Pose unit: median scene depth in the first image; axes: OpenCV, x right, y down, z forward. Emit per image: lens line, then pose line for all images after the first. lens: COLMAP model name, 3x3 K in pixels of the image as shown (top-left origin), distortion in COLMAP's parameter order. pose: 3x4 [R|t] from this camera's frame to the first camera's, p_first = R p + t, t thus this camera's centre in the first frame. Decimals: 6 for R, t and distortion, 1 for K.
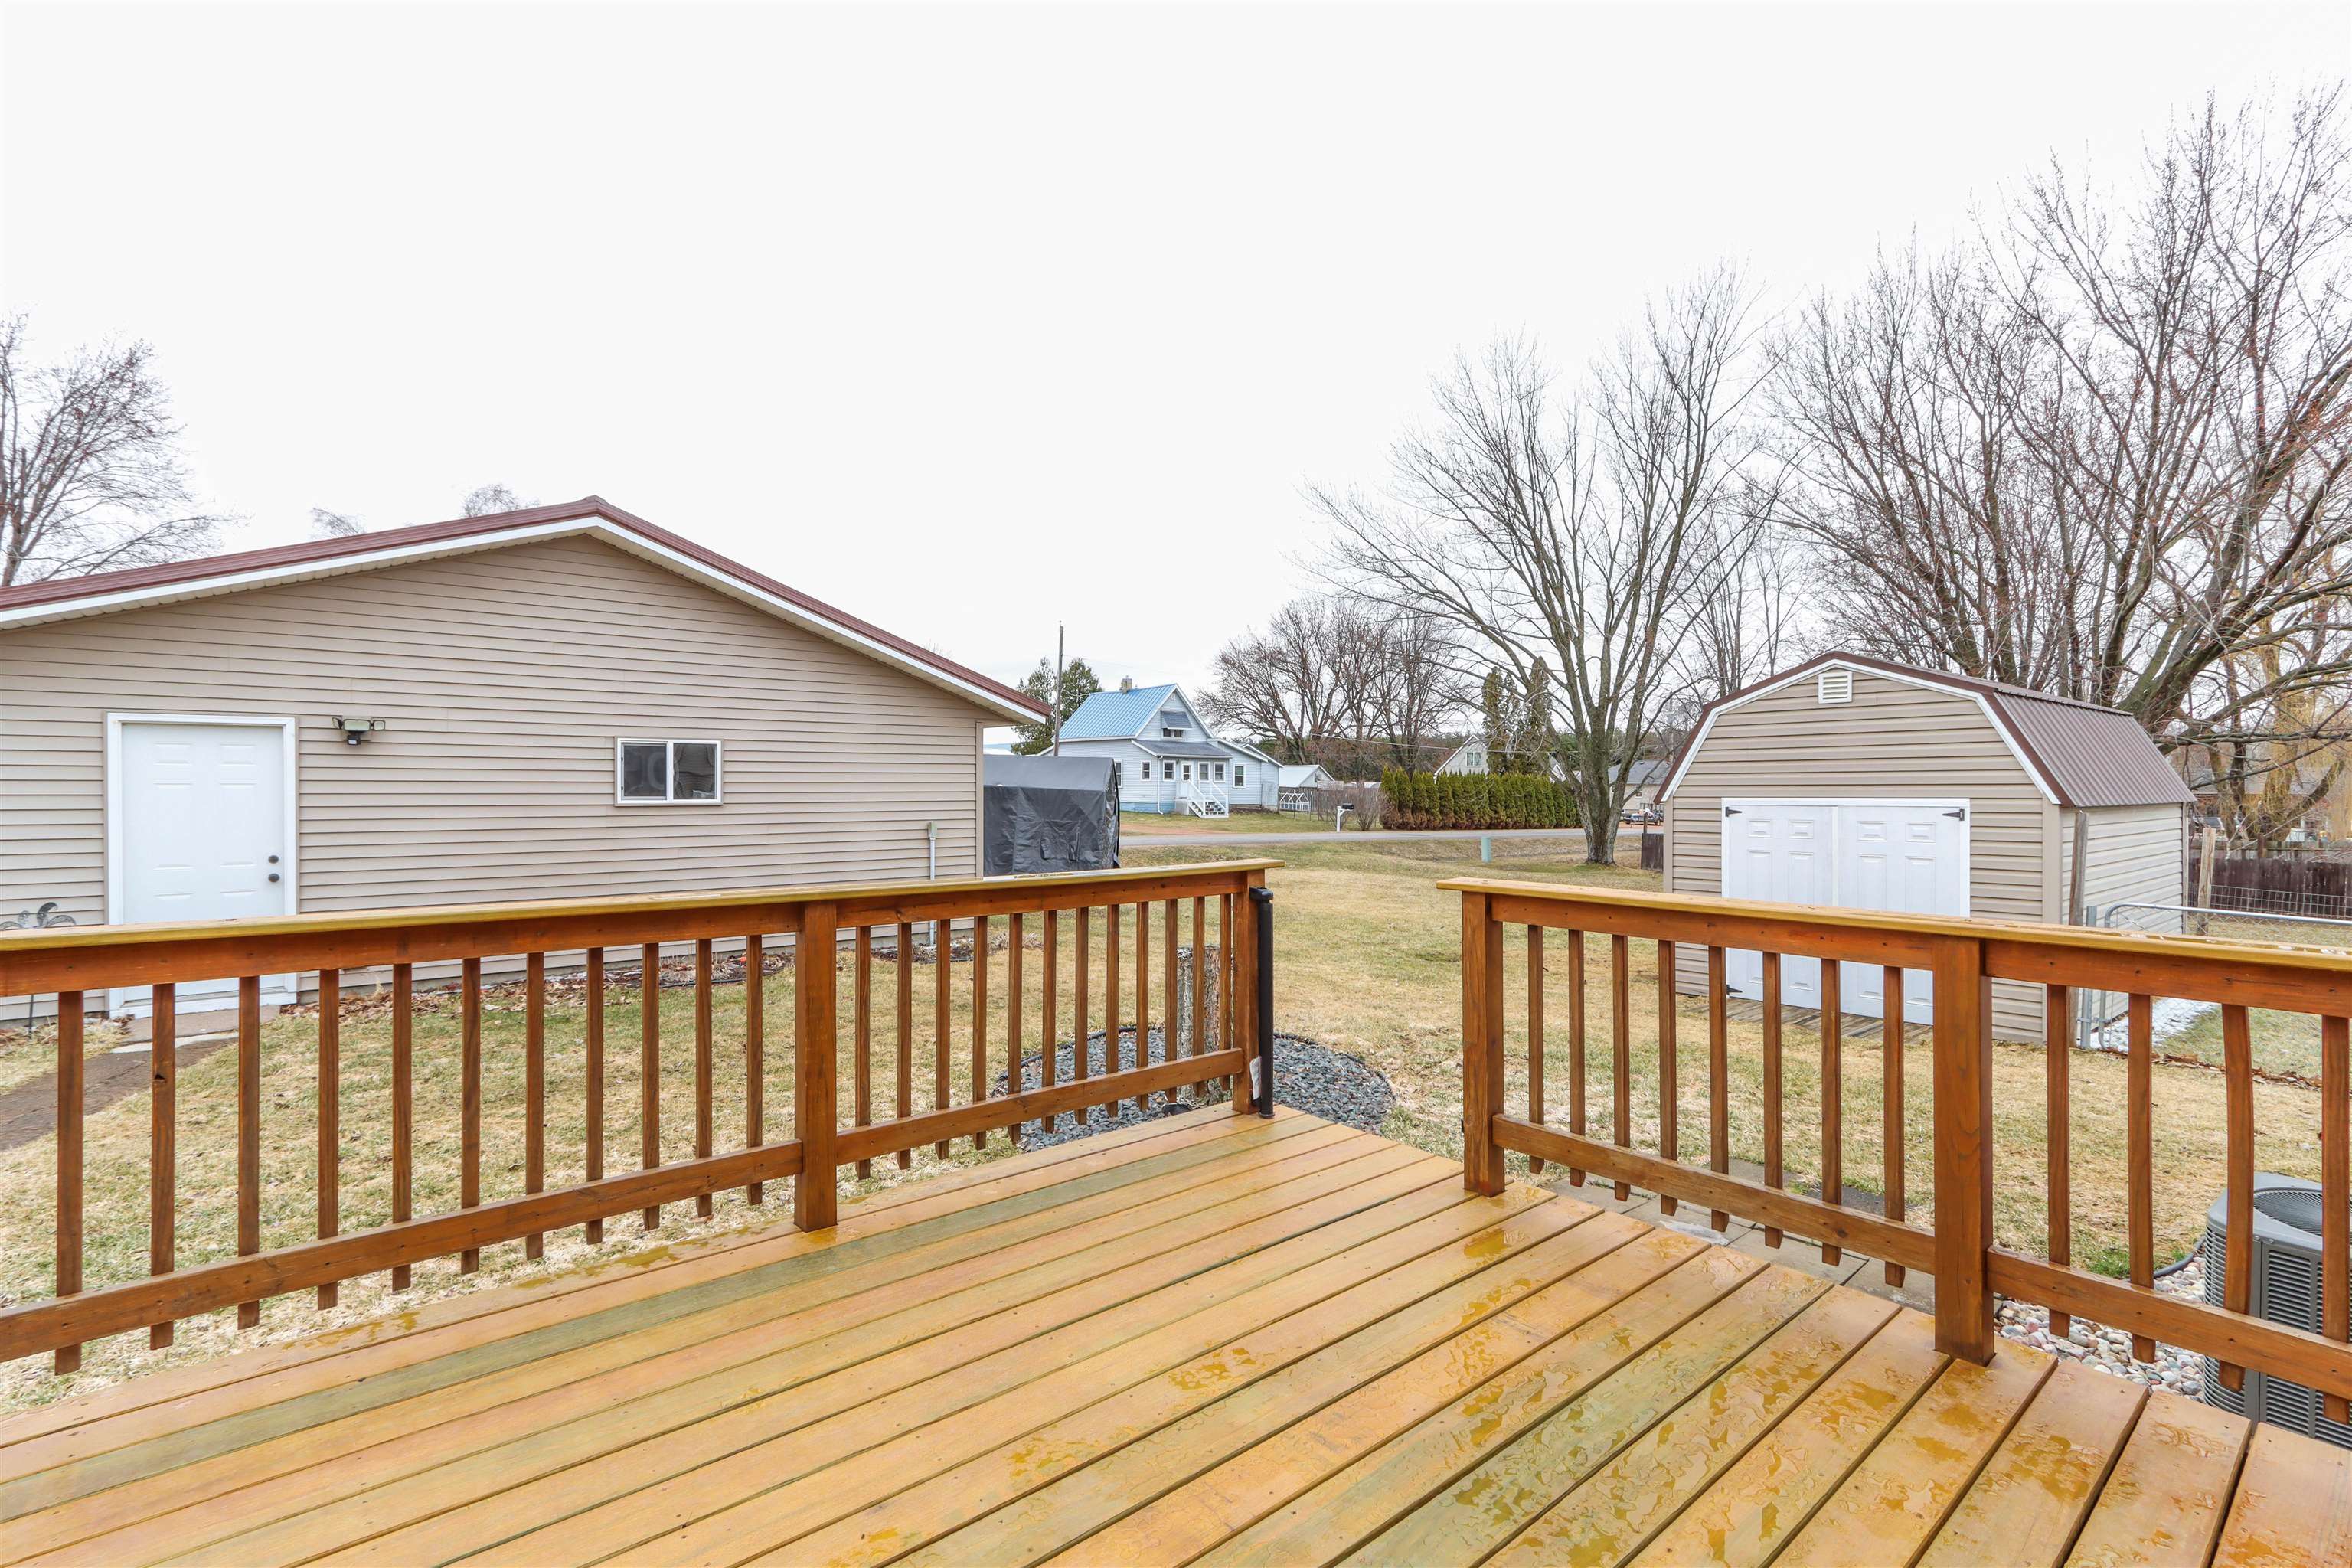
lens RADIAL K [[1081.4, 0, 1173.6], [0, 1081.4, 786.9], [0, 0, 1]] dist [0.005058, 0.000662]
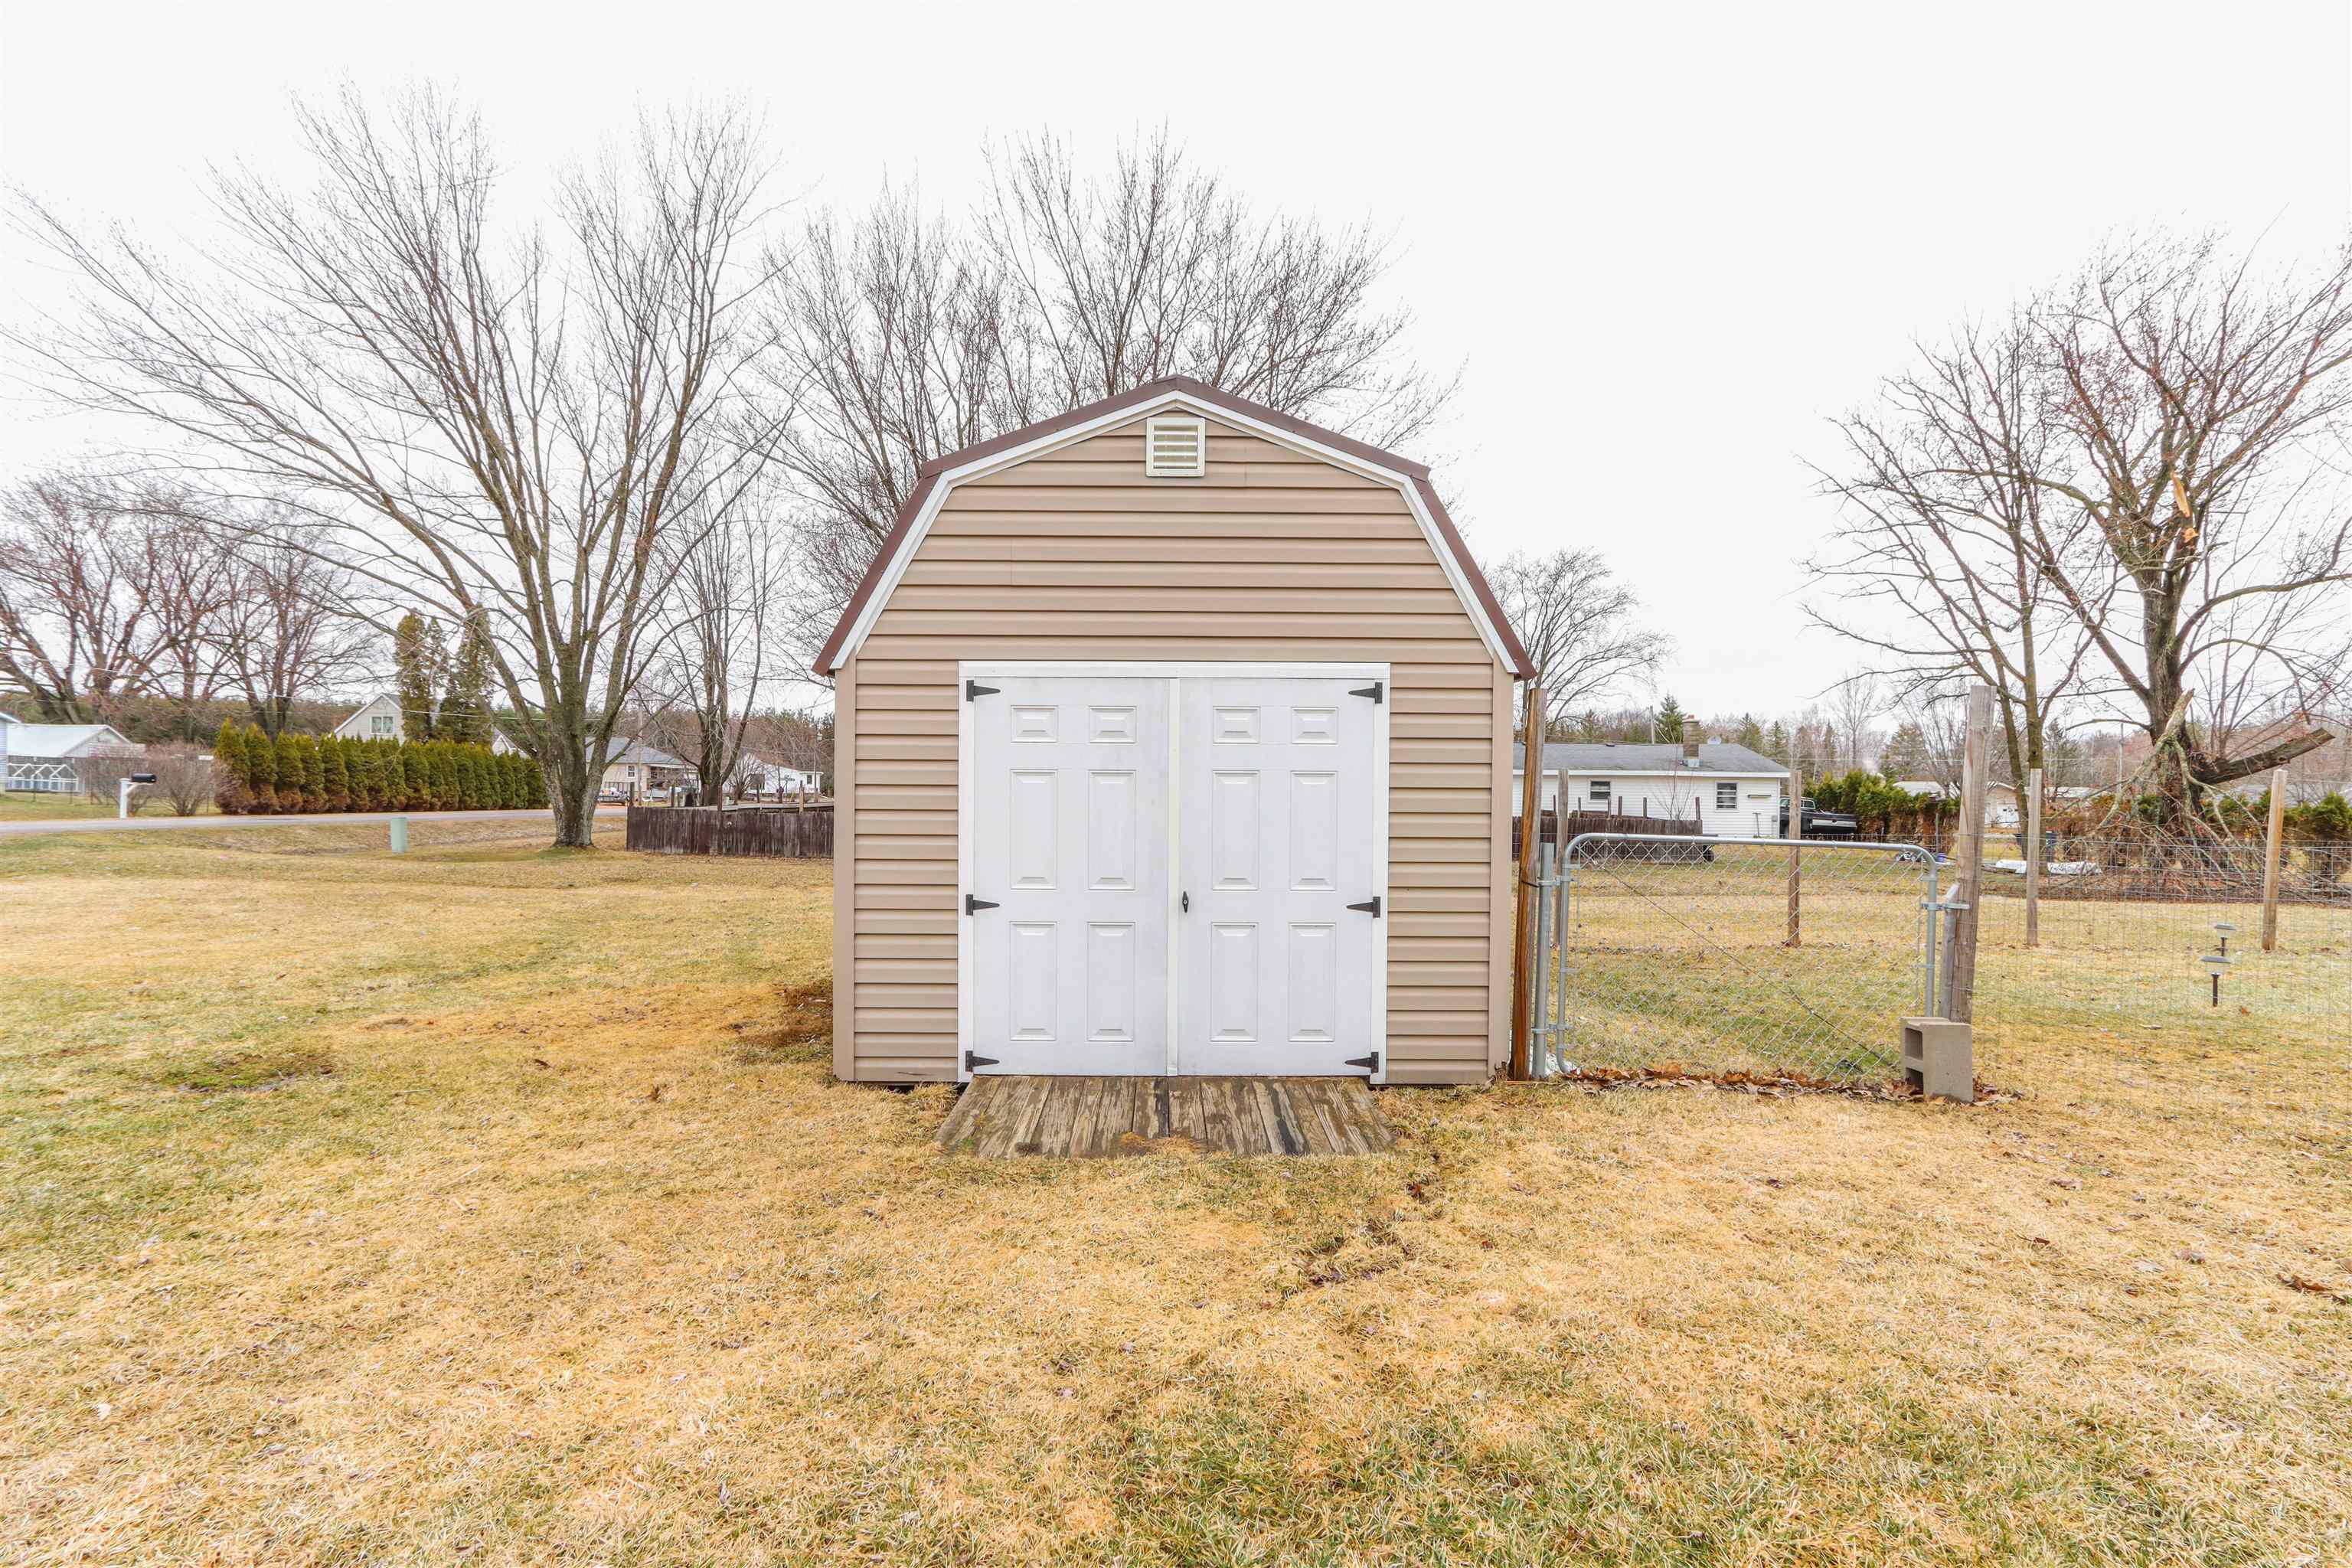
lens RADIAL K [[1081.4, 0, 1165.7], [0, 1081.4, 795.8], [0, 0, 1]] dist [0.005058, 0.000662]
pose [[0.626230, -0.006858, 0.779608, 0.054831], [-0.009131, 0.999828, 0.016130, 0.017500], [-0.779585, -0.017220, 0.626060, 0.181281]]
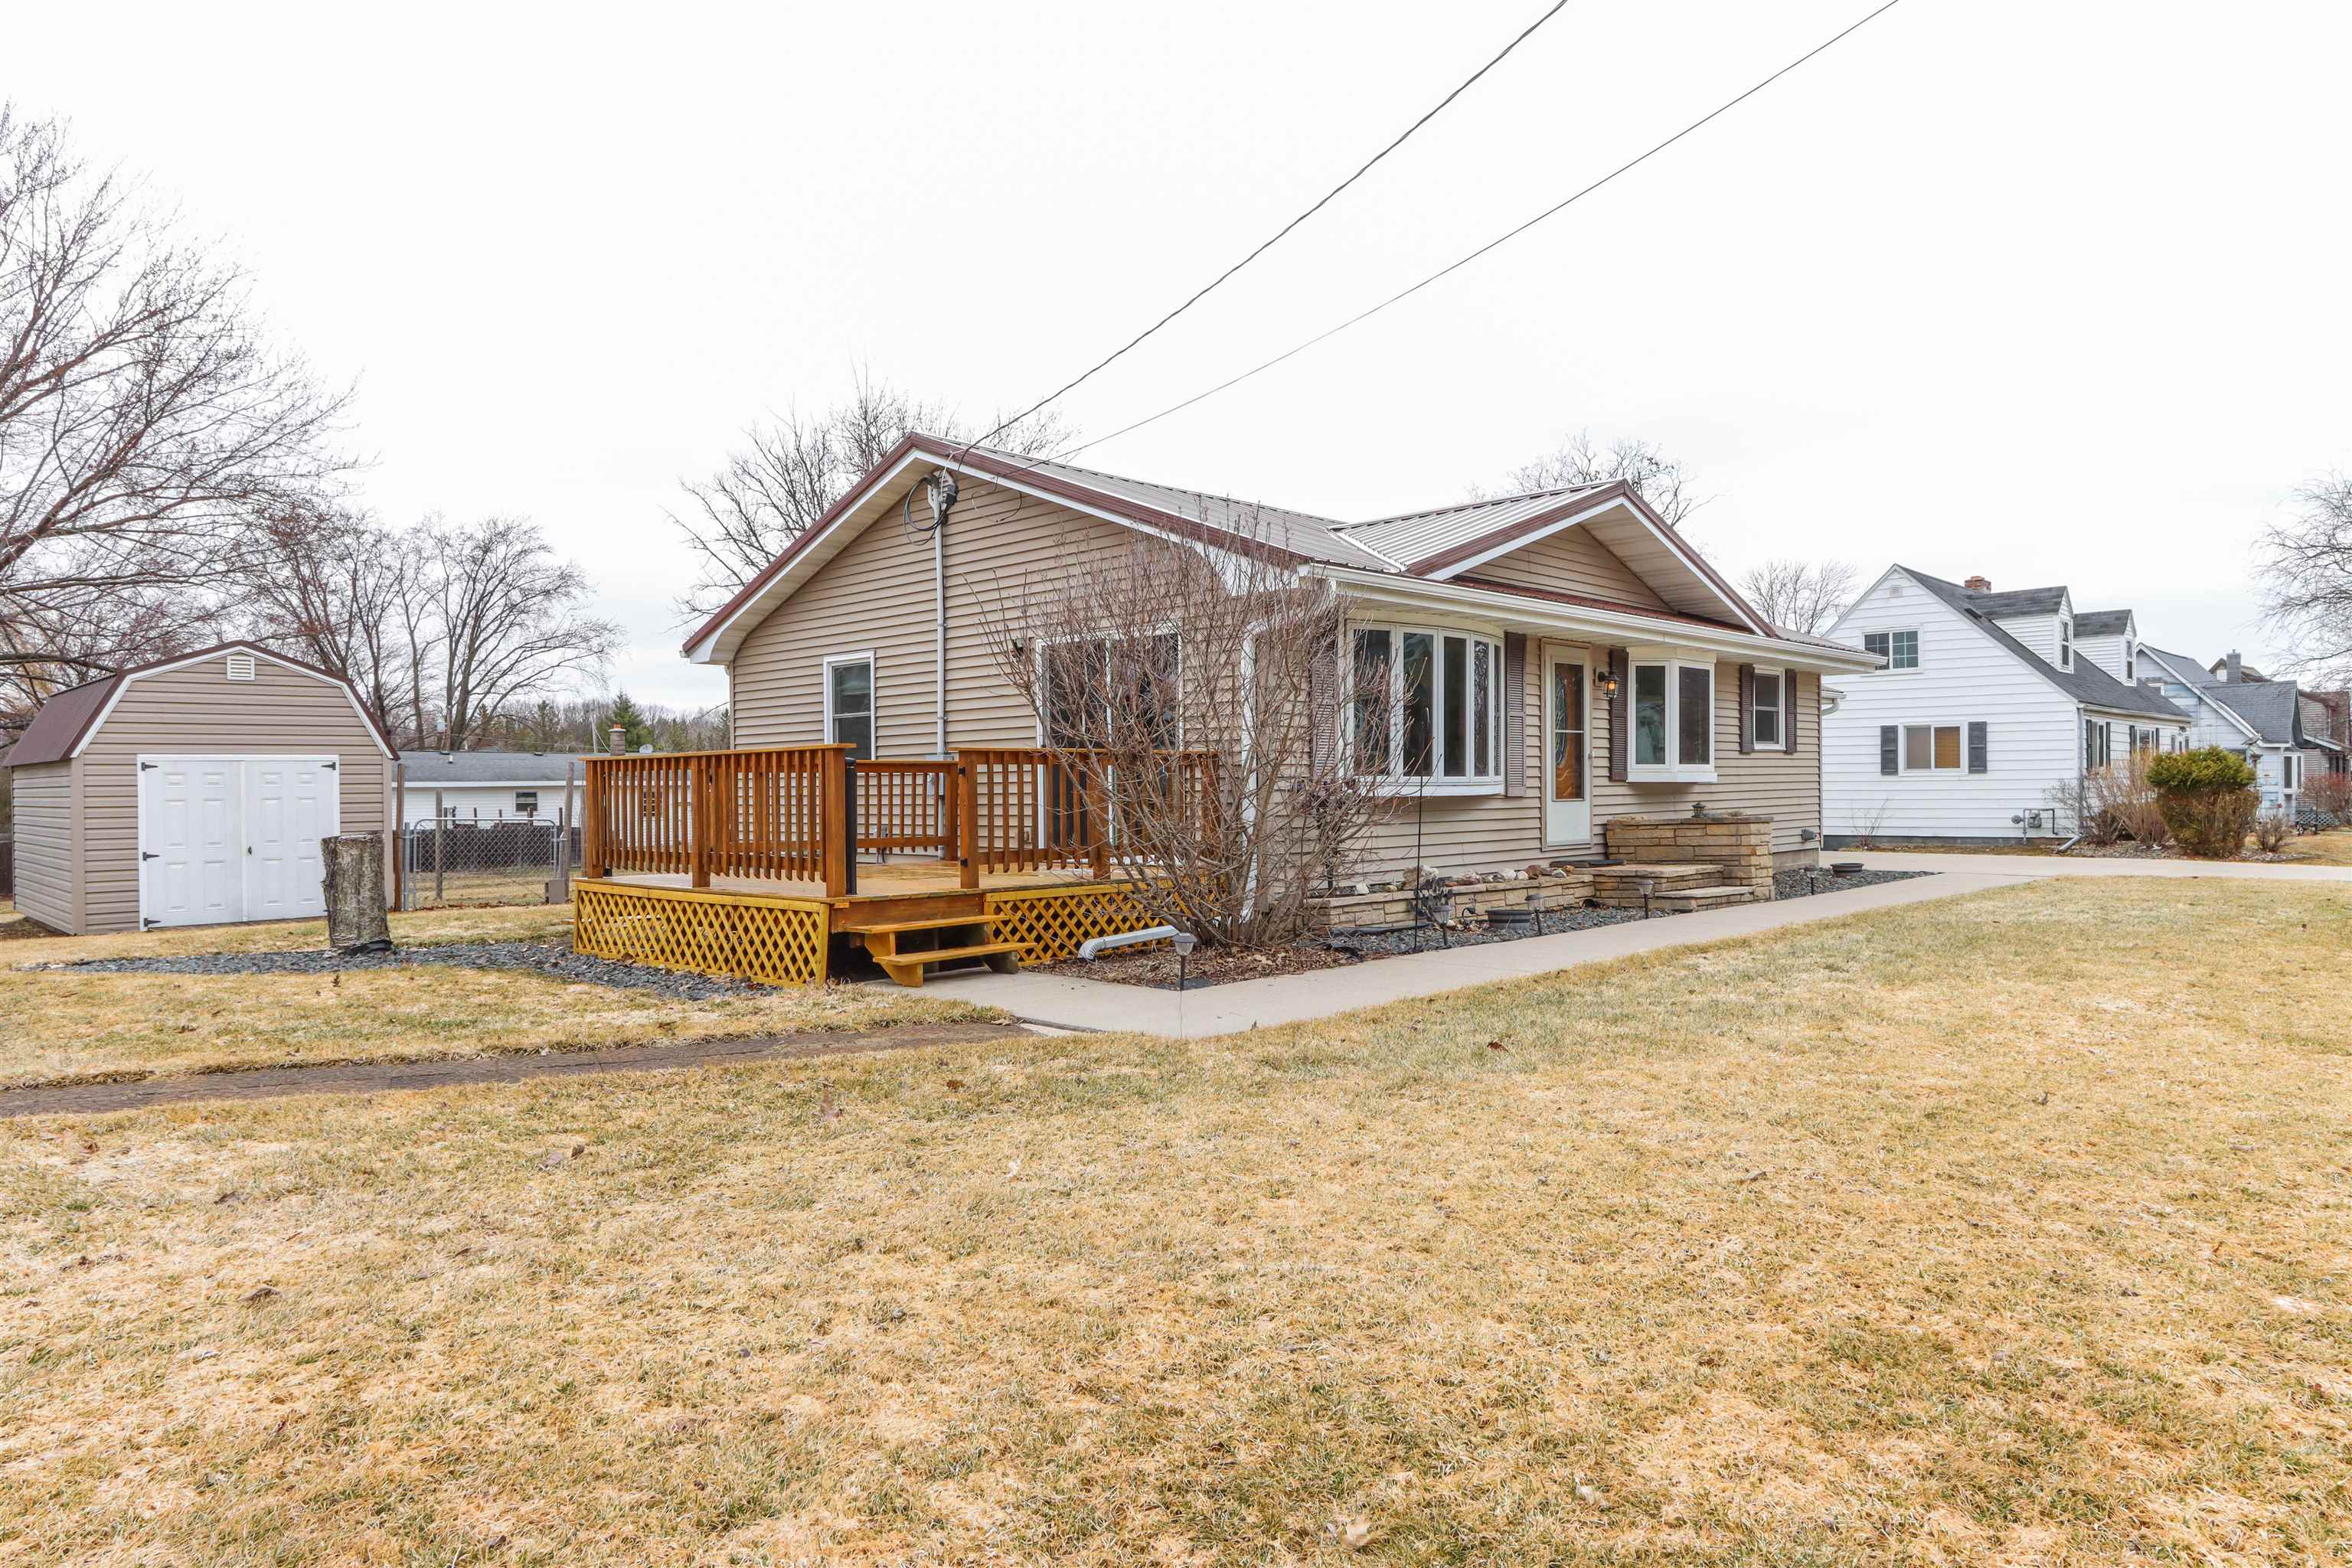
lens RADIAL K [[1480.6, 0, 1176.5], [0, 1480.6, 782.8], [0, 0, 1]] dist [0.000116, -0.000104]
pose [[-0.090872, 0.002253, 0.995860, -0.330156], [0.011429, 0.999934, -0.001219, 0.015632], [-0.995797, 0.011271, -0.090891, 0.015364]]
